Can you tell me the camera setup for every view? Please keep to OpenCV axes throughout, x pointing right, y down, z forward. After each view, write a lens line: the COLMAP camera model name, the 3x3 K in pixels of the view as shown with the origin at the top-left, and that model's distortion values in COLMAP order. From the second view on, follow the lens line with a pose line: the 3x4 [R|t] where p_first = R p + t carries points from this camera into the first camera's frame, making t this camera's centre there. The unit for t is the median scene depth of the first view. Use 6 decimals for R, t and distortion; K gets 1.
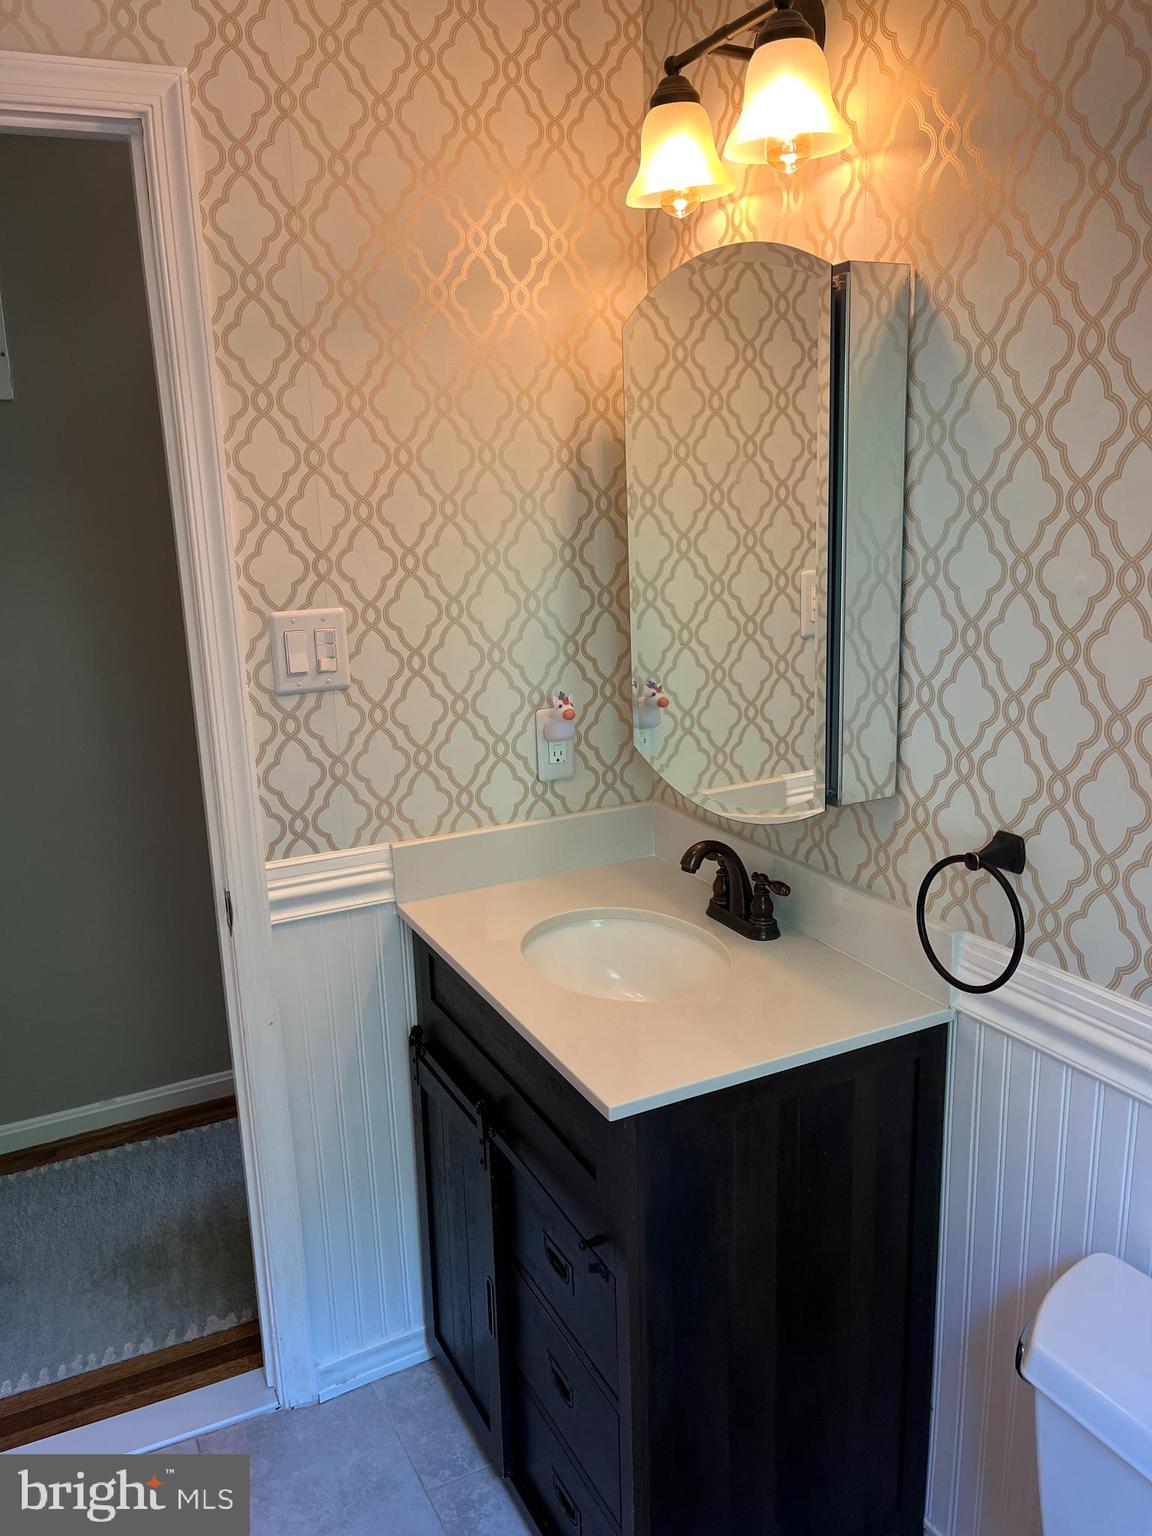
lens RADIAL K [[1172.1, 0, 576.0], [0, 1172.1, 768.0], [0, 0, 1]] dist [0.053933, -0.083315]
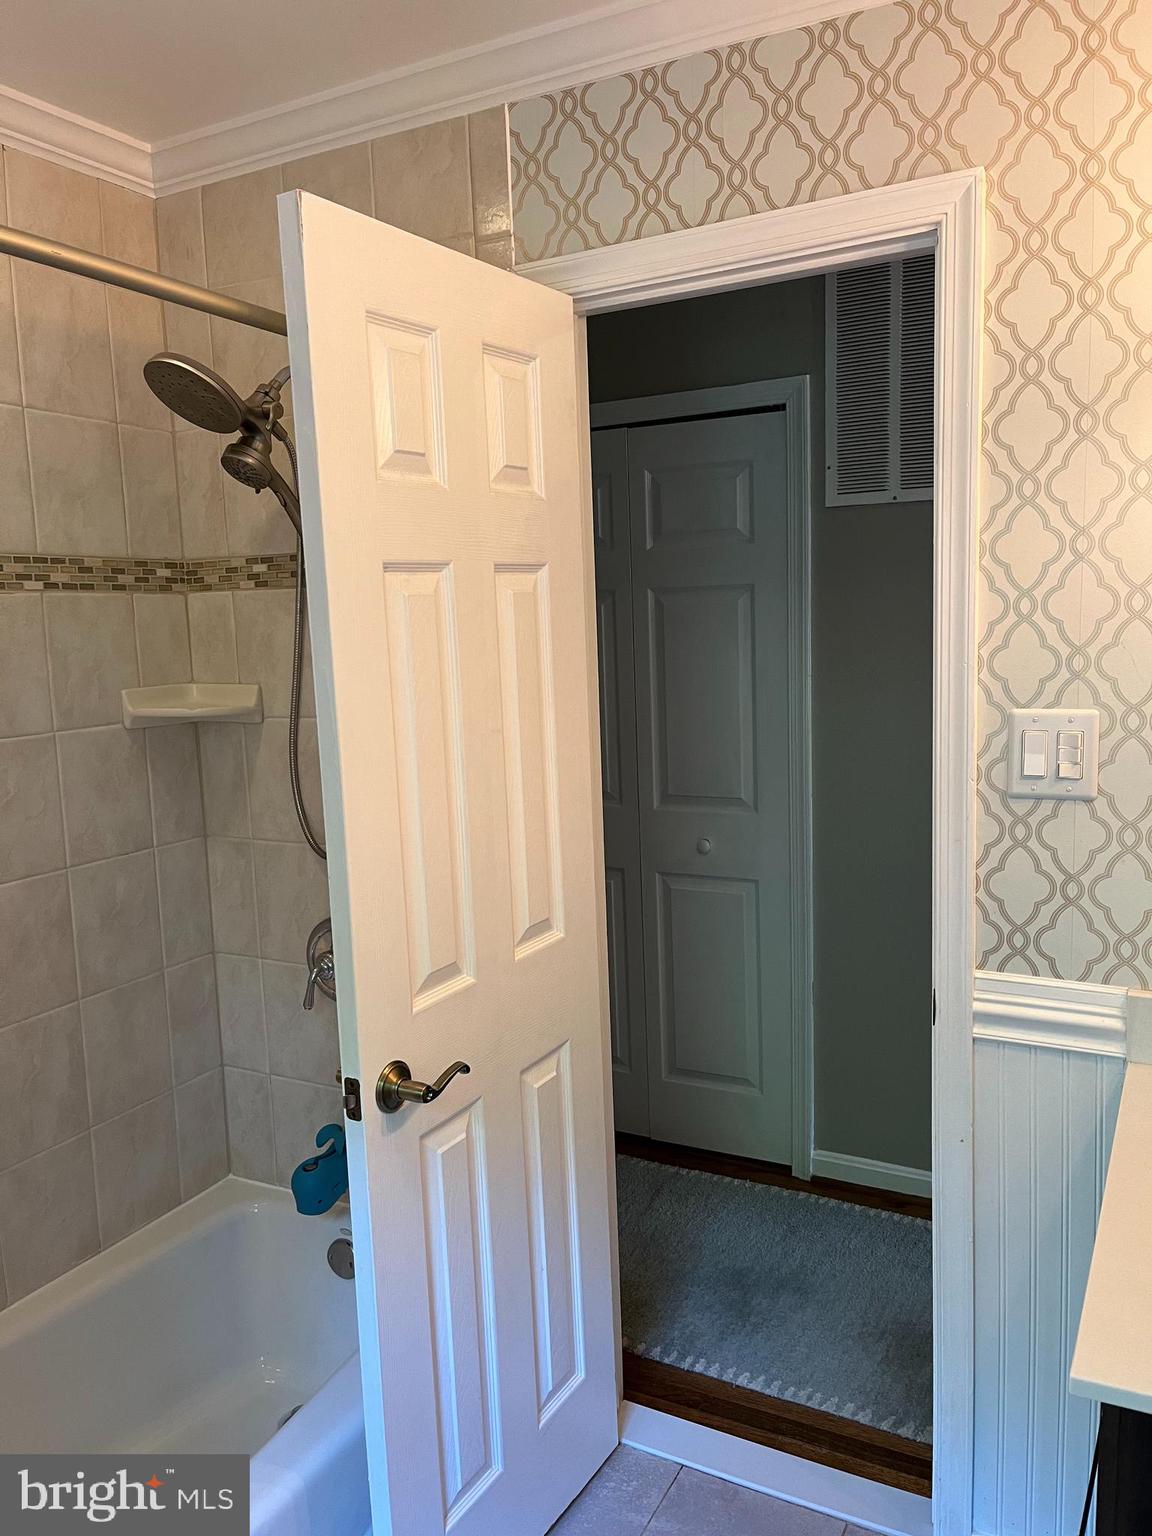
lens RADIAL K [[1172.1, 0, 576.0], [0, 1172.1, 768.0], [0, 0, 1]] dist [0.053933, -0.083315]
pose [[0.579118, 0.121402, -0.806154, 0.294096], [-0.172586, 0.984694, 0.024308, -0.046917], [0.796766, 0.125053, 0.591207, 0.166973]]
